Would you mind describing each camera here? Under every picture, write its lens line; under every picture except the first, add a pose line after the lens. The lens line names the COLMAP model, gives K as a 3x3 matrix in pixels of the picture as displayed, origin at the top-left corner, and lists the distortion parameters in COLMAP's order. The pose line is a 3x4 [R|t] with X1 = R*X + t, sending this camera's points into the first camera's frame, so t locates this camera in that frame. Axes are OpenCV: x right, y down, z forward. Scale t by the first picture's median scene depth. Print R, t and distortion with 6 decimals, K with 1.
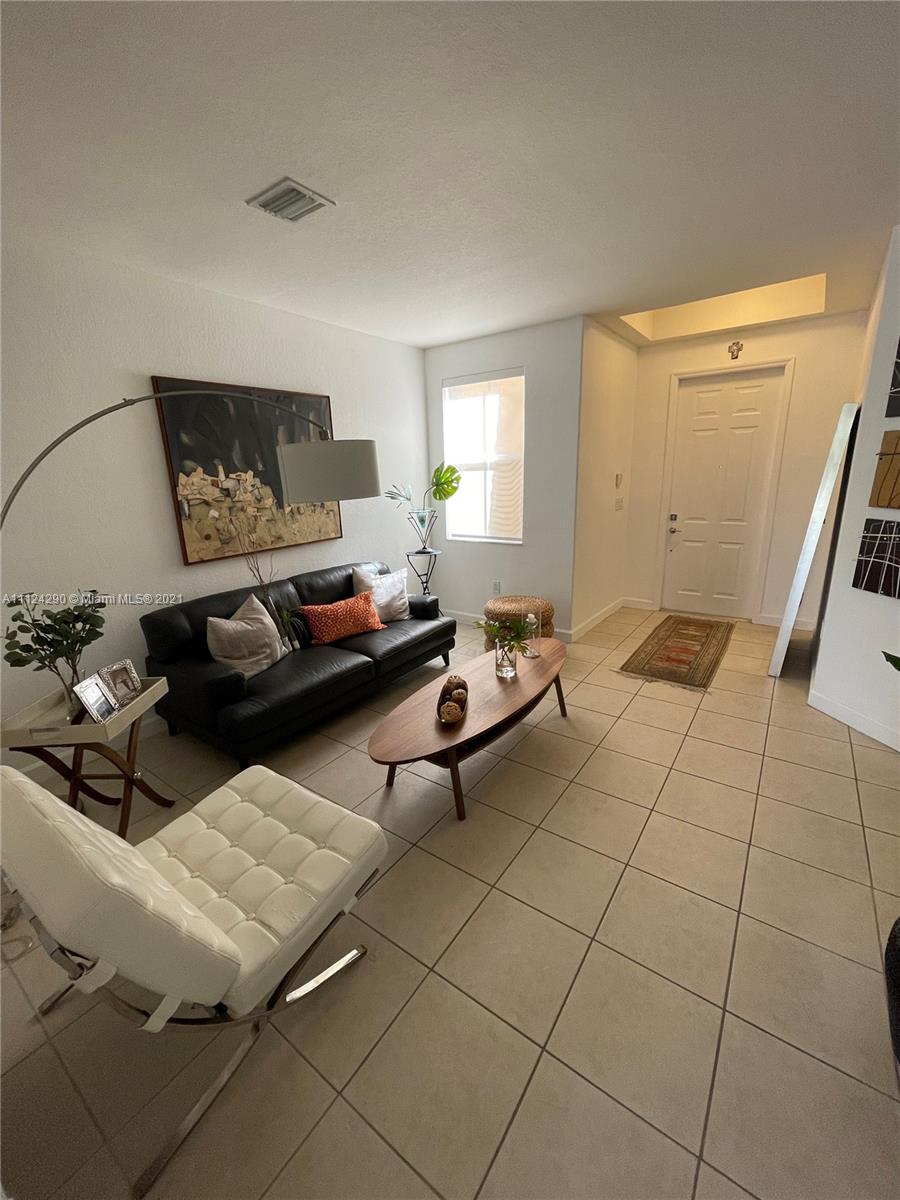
lens RADIAL K [[485.3, 0, 451.2], [0, 485.3, 602.7], [0, 0, 1]] dist [-0.007533, 0.002533]
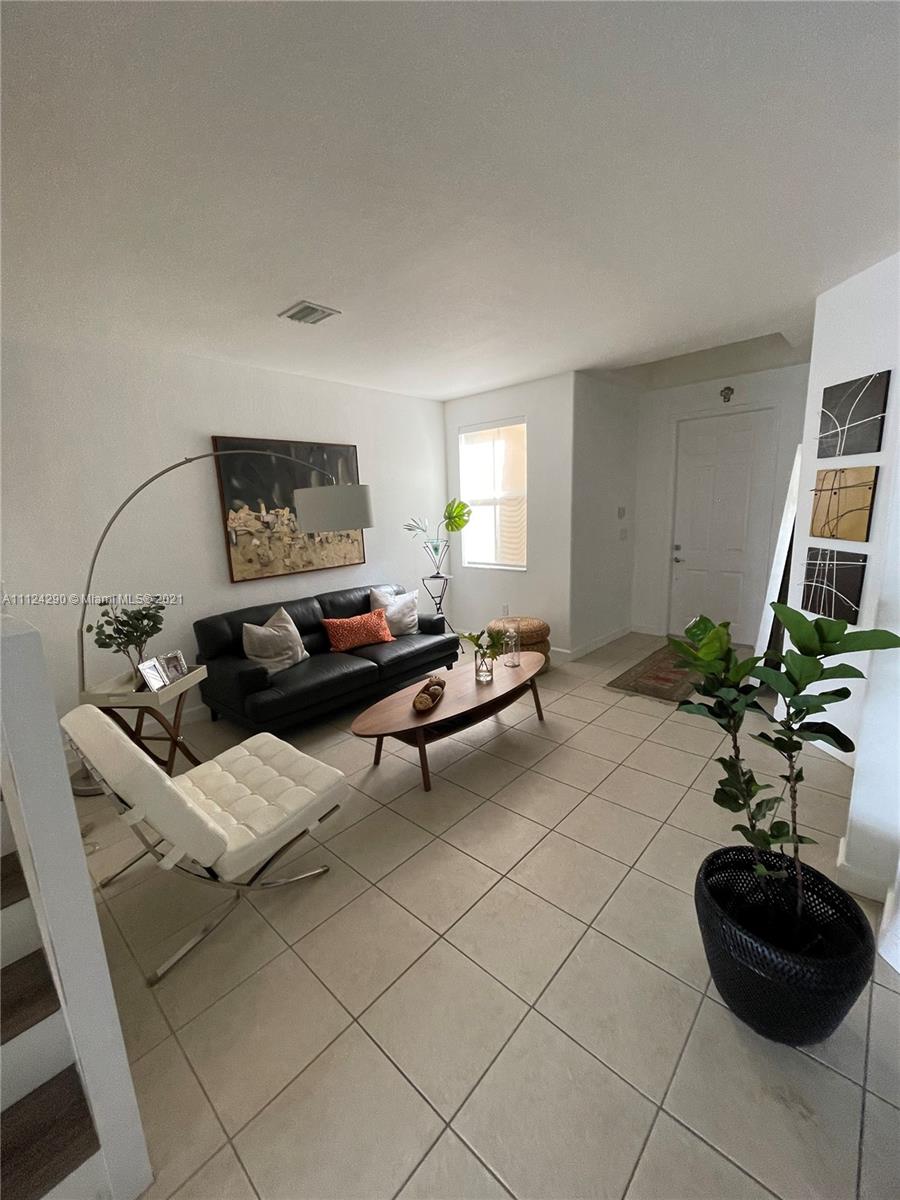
lens RADIAL K [[485.3, 0, 451.8], [0, 485.3, 603.0], [0, 0, 1]] dist [-0.007533, 0.002533]
pose [[0.993287, 0.016943, -0.114431, 0.150765], [-0.024062, 0.997840, -0.061127, 0.035189], [0.113148, 0.063471, 0.991549, -0.160506]]
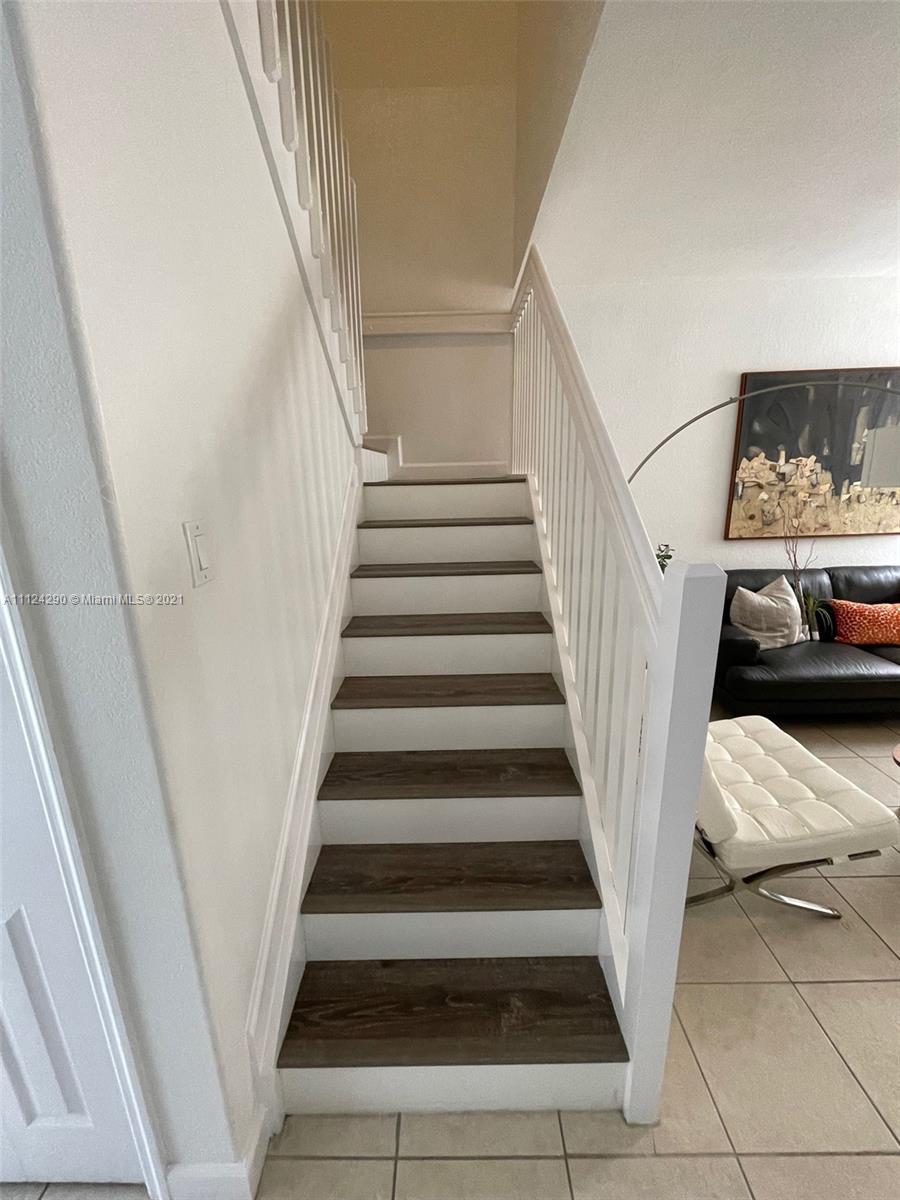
lens RADIAL K [[485.3, 0, 445.3], [0, 485.3, 601.0], [0, 0, 1]] dist [-0.007533, 0.002533]
pose [[0.574744, 0.223540, -0.787209, 0.000845], [-0.206328, 0.970473, 0.124941, 0.053264], [0.791895, 0.090614, 0.603897, -0.185529]]
